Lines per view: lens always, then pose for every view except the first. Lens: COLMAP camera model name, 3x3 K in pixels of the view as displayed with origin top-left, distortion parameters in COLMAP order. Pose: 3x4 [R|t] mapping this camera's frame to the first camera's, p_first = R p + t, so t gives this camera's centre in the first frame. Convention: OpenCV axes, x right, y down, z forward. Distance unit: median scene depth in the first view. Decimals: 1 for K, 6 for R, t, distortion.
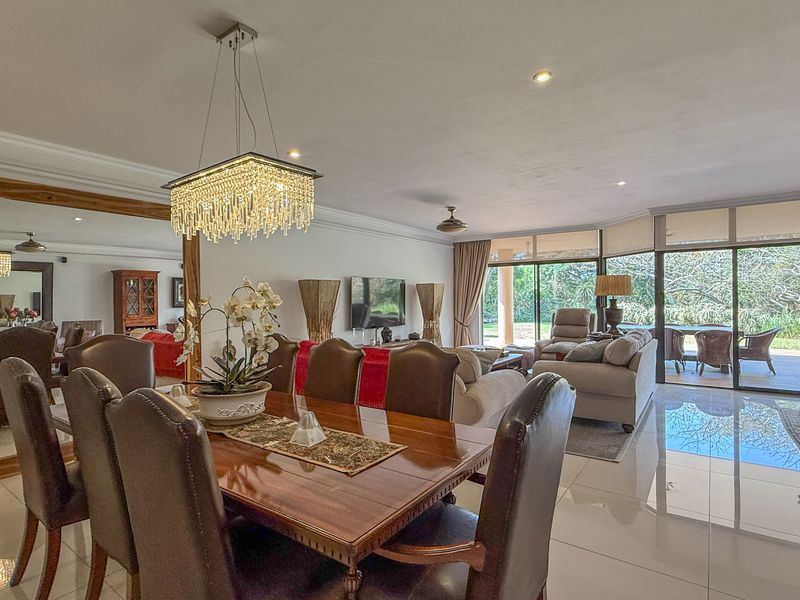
lens RADIAL K [[442.7, 0, 401.4], [0, 442.7, 299.1], [0, 0, 1]] dist [-0.003102, -0.000504]
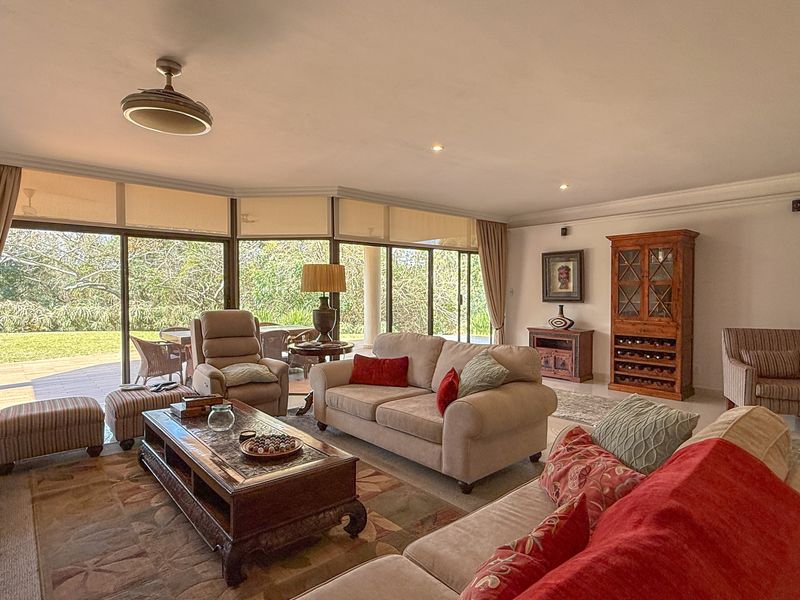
lens RADIAL K [[442.7, 0, 401.1], [0, 442.7, 301.0], [0, 0, 1]] dist [-0.003102, -0.000504]
pose [[0.220076, -0.012994, 0.975396, -0.178472], [0.000520, 0.999913, 0.013203, -0.003088], [-0.975483, -0.002399, 0.220064, 0.582335]]
